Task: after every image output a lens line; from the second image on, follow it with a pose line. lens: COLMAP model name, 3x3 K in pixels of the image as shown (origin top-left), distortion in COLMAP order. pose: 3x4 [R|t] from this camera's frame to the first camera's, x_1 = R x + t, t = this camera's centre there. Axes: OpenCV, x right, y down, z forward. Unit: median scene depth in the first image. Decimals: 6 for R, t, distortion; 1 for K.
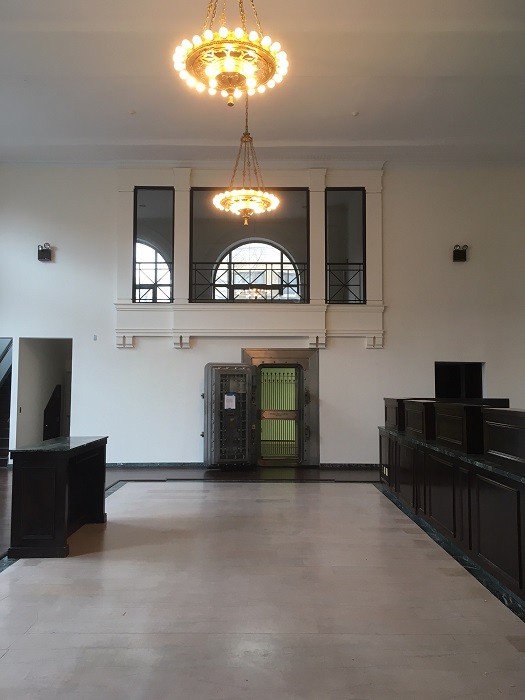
lens RADIAL K [[589.2, 0, 260.4], [0, 589.2, 346.6], [0, 0, 1]] dist [0.067199, -0.046460]
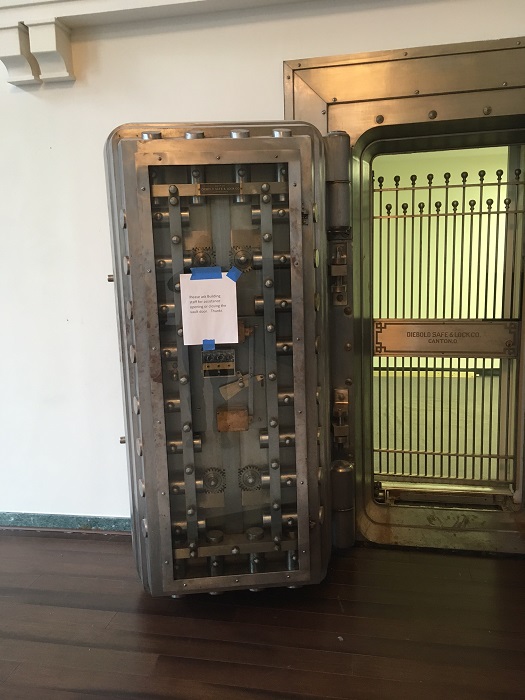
lens RADIAL K [[589.2, 0, 260.5], [0, 589.2, 349.0], [0, 0, 1]] dist [0.067199, -0.046460]
pose [[0.980372, -0.002709, -0.197137, 0.004842], [0.048561, 0.972418, 0.228134, 0.058129], [0.191081, -0.233230, 0.953463, 0.758147]]
